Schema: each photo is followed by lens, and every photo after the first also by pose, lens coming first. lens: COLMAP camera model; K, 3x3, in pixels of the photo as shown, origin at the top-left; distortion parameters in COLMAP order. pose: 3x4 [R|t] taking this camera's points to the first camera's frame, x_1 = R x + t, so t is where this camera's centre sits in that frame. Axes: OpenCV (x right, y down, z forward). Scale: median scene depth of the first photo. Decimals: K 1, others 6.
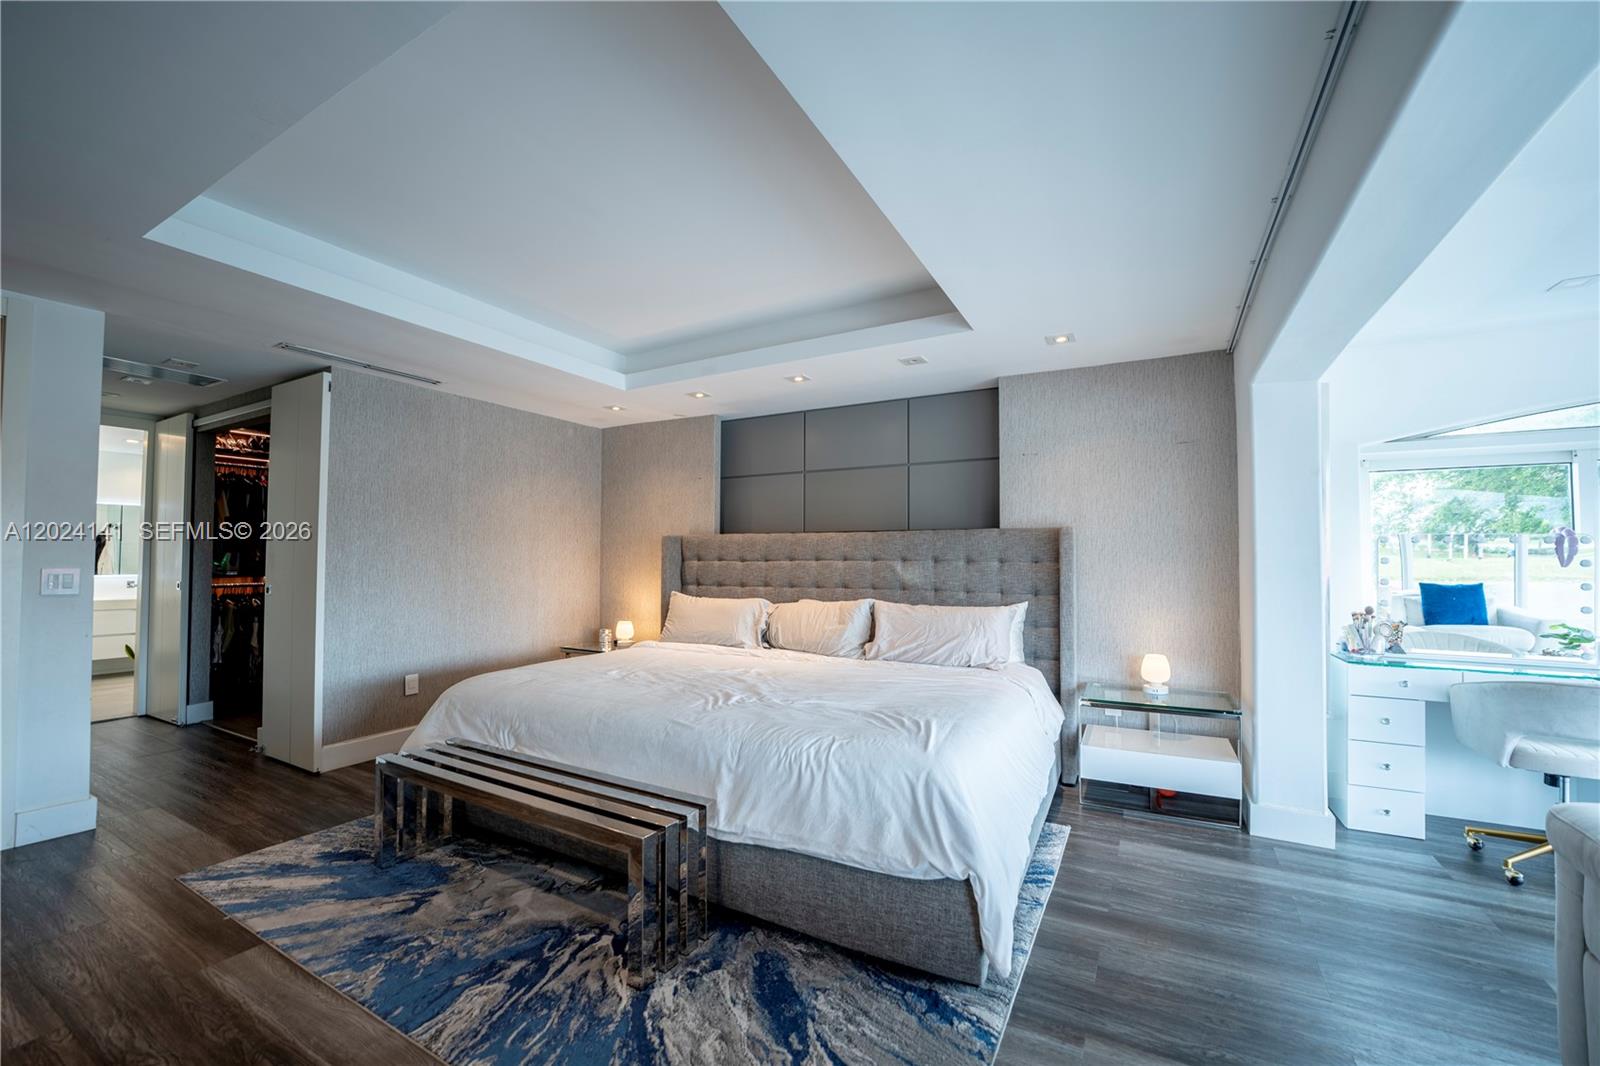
lens RADIAL K [[645.3, 0, 796.4], [0, 645.3, 537.9], [0, 0, 1]] dist [-0.025323, 0.000019]
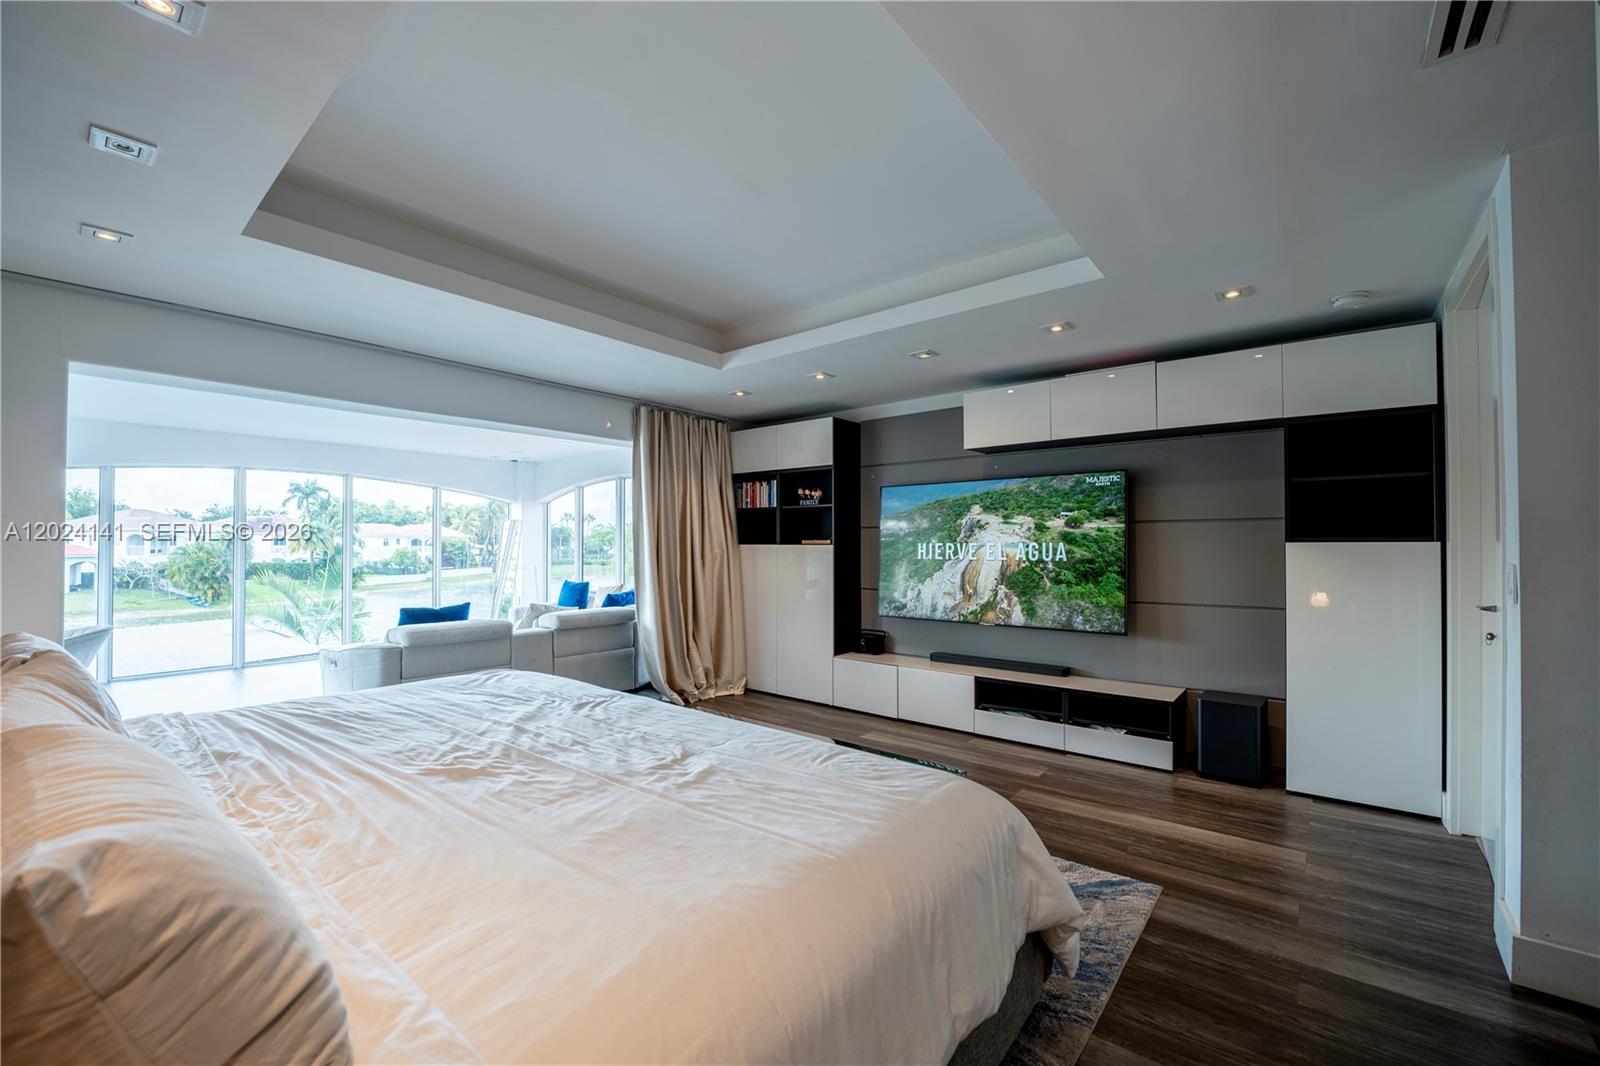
lens RADIAL K [[650.5, 0, 803.4], [0, 650.5, 538.9], [0, 0, 1]] dist [-0.033545, 0.005937]
pose [[-0.983970, 0.000538, 0.178333, -0.403480], [-0.007062, 0.999094, -0.041976, 0.040042], [-0.178194, -0.042563, -0.983074, 1.313678]]
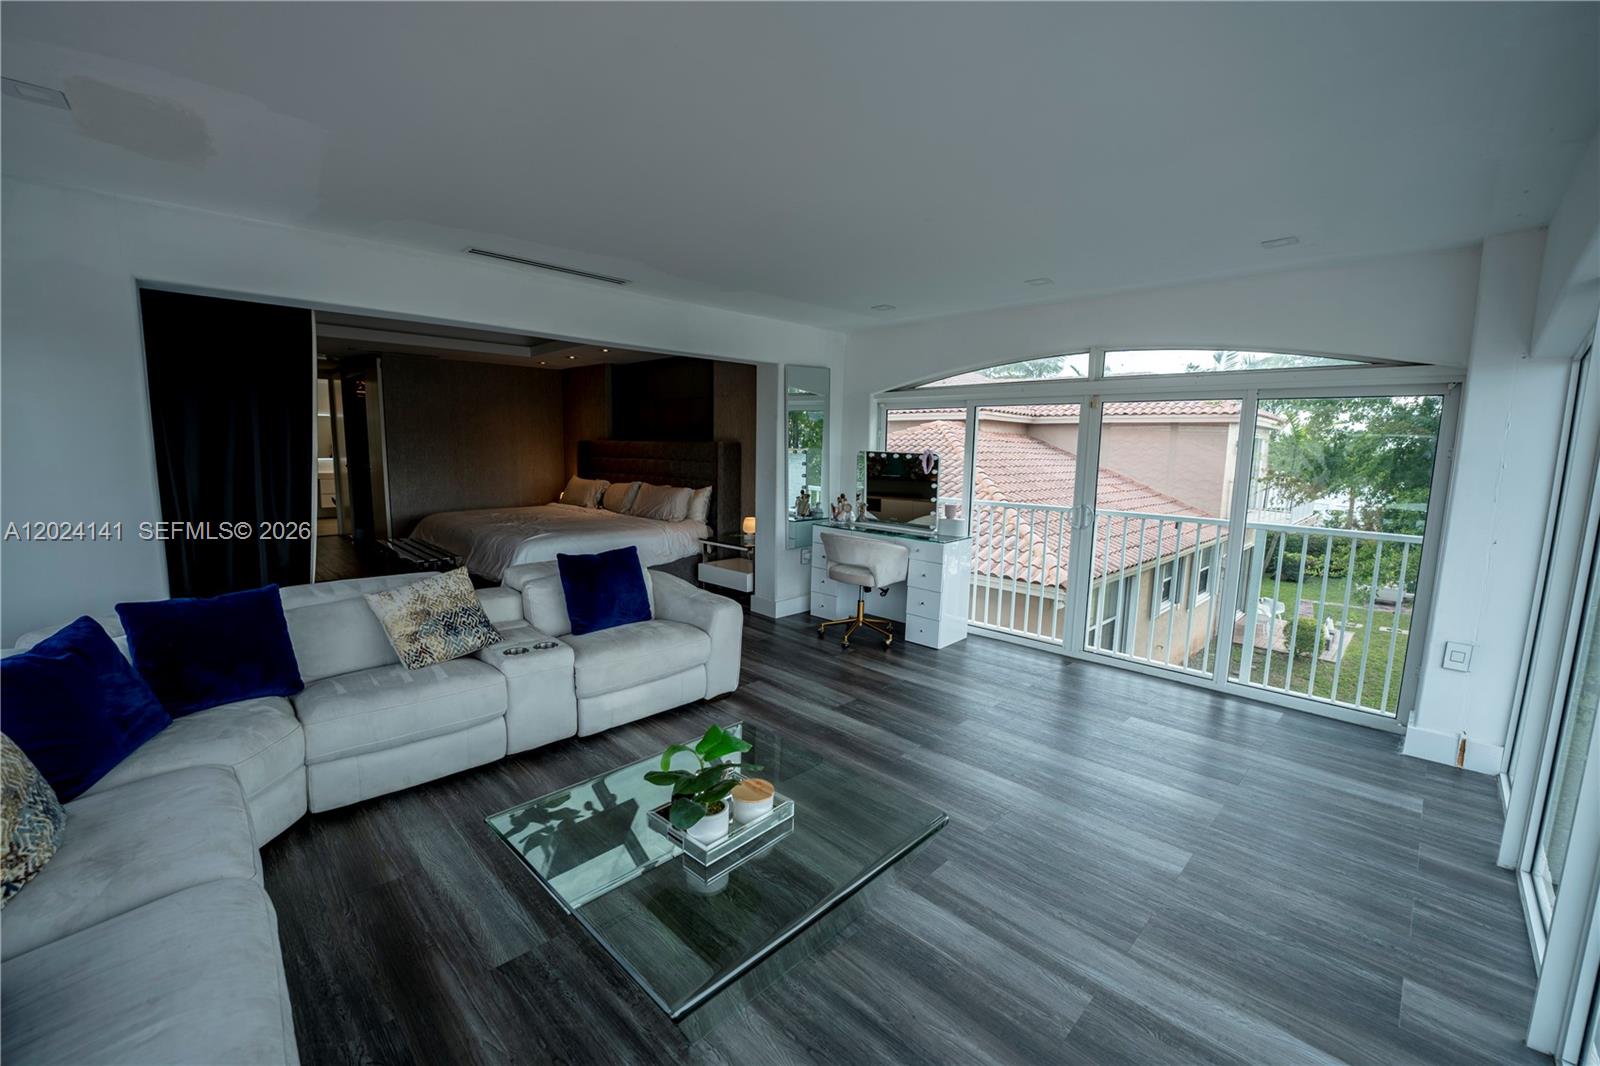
lens RADIAL K [[645.3, 0, 796.4], [0, 645.3, 537.9], [0, 0, 1]] dist [-0.025323, 0.000019]
pose [[0.966202, 0.053411, -0.252194, 0.989944], [-0.014422, 0.987968, 0.153986, -0.028475], [0.257384, -0.145144, 0.955346, -0.588908]]
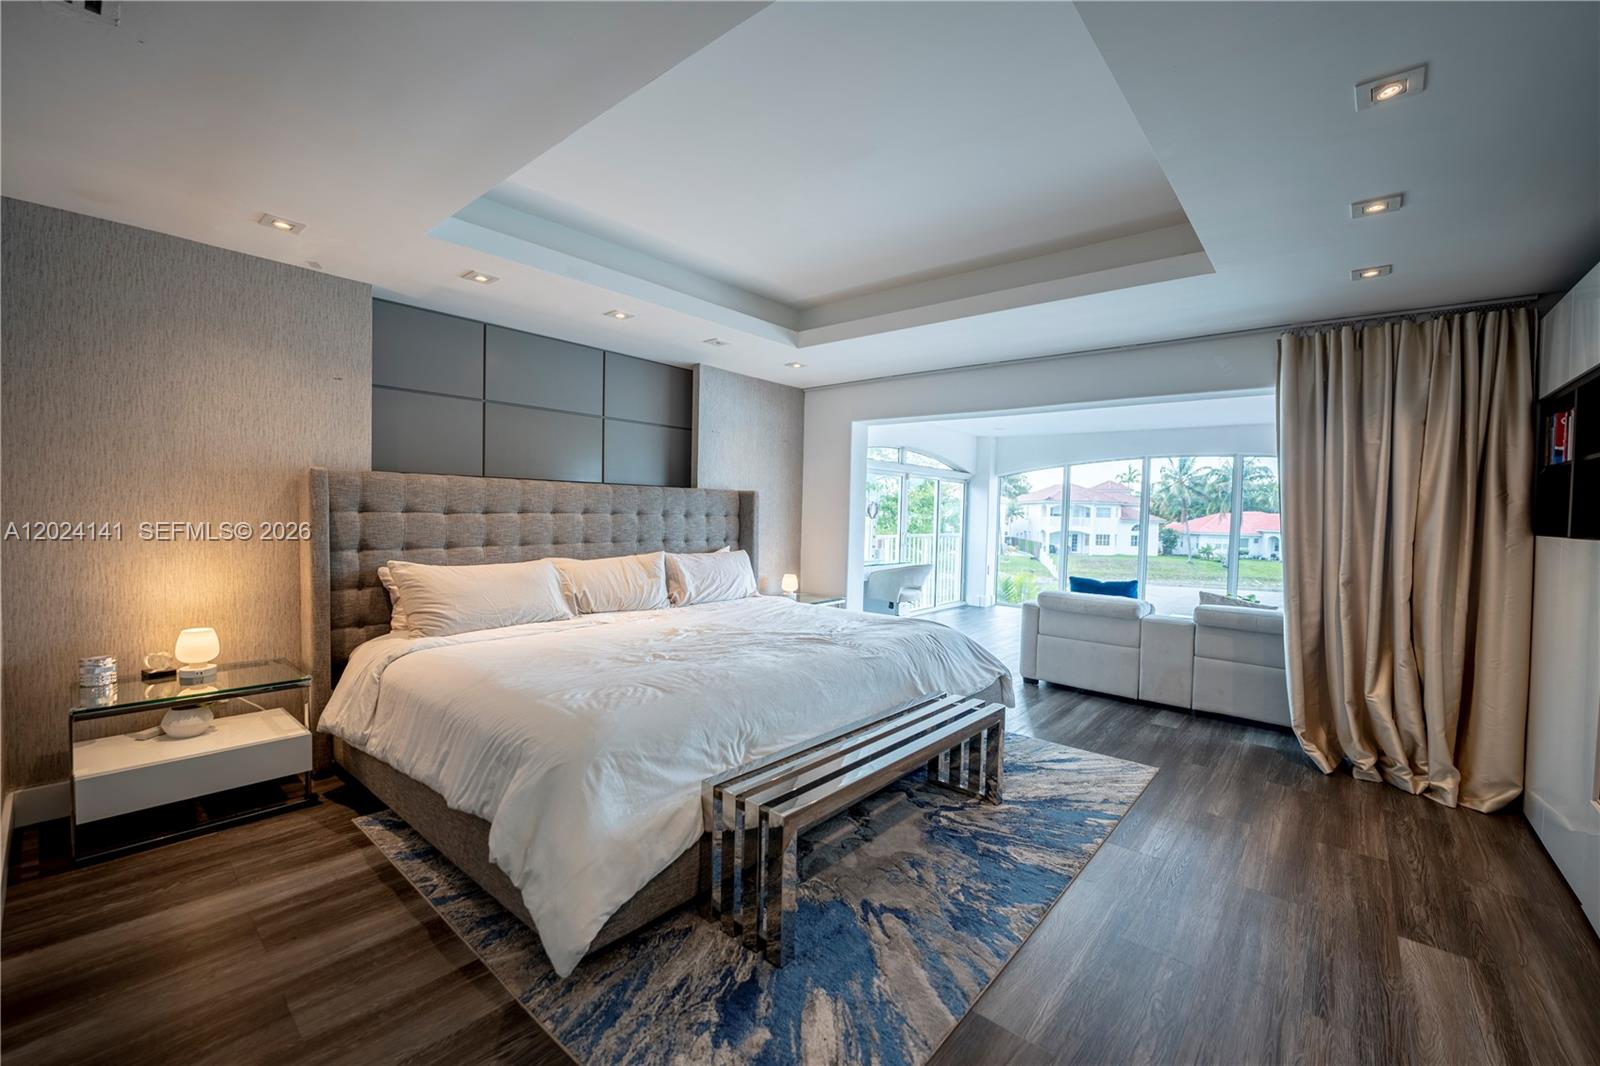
lens RADIAL K [[645.3, 0, 796.4], [0, 645.3, 537.9], [0, 0, 1]] dist [-0.025323, 0.000019]
pose [[0.198116, -0.039810, 0.979370, -0.893933], [-0.056477, 0.997051, 0.051954, 0.005062], [-0.978550, -0.065604, 0.195283, 0.589478]]
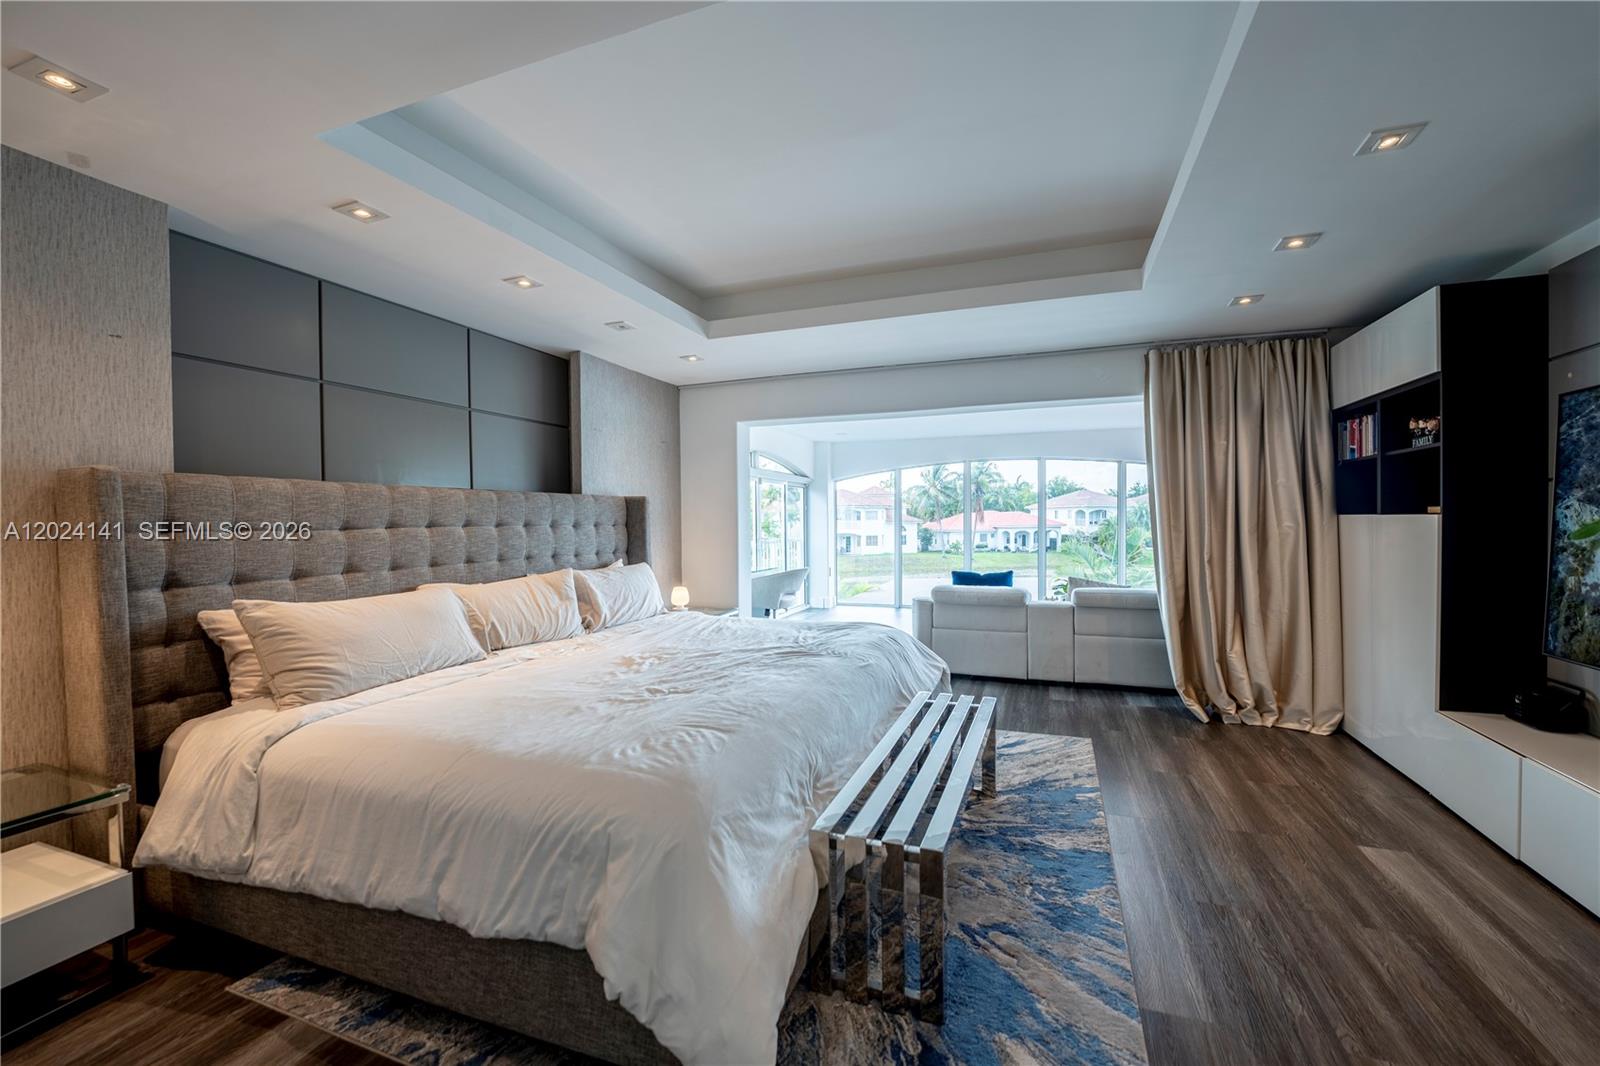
lens RADIAL K [[650.5, 0, 803.4], [0, 650.5, 538.9], [0, 0, 1]] dist [-0.033545, 0.005937]
pose [[-0.151104, -0.028153, 0.988117, -0.834482], [-0.024445, 0.999395, 0.024736, 0.024144], [-0.988216, -0.020417, -0.151701, 0.830357]]
